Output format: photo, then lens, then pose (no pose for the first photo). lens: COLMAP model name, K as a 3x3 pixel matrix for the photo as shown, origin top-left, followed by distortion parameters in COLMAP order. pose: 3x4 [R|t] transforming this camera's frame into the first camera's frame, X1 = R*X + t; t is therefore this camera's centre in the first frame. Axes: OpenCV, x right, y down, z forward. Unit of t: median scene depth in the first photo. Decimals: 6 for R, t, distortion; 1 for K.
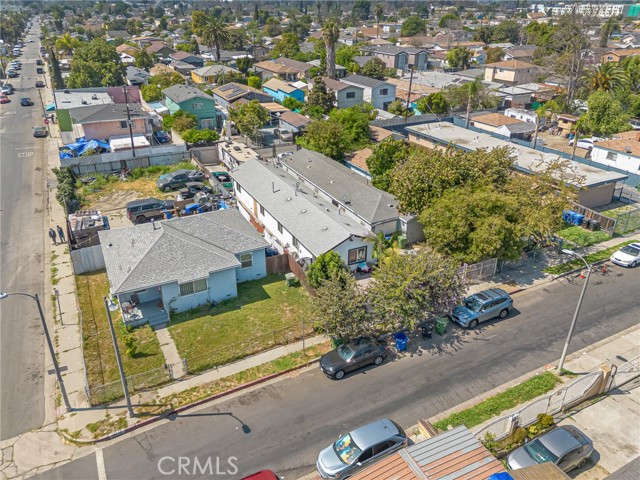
lens RADIAL K [[475.1, 0, 319.7], [0, 475.1, 230.7], [0, 0, 1]] dist [0.064492, -0.064481]
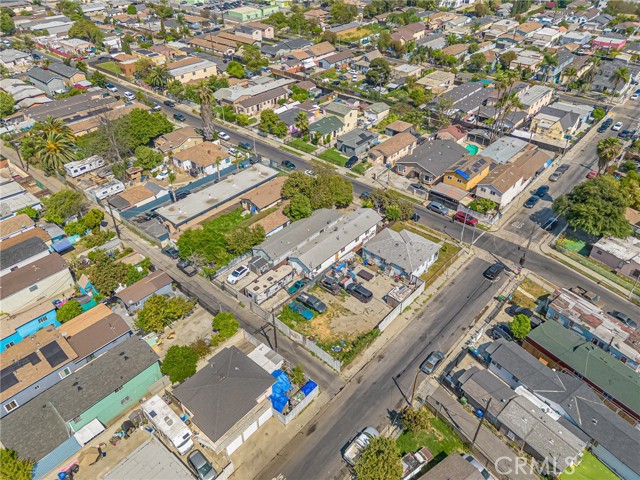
lens RADIAL K [[462.0, 0, 321.5], [0, 462.0, 237.8], [0, 0, 1]] dist [0.062431, -0.062532]
pose [[-0.362113, -0.553066, 0.750329, -2.031344], [0.407284, 0.630176, 0.661059, -1.866685], [-0.838447, 0.544974, -0.002940, 1.432467]]
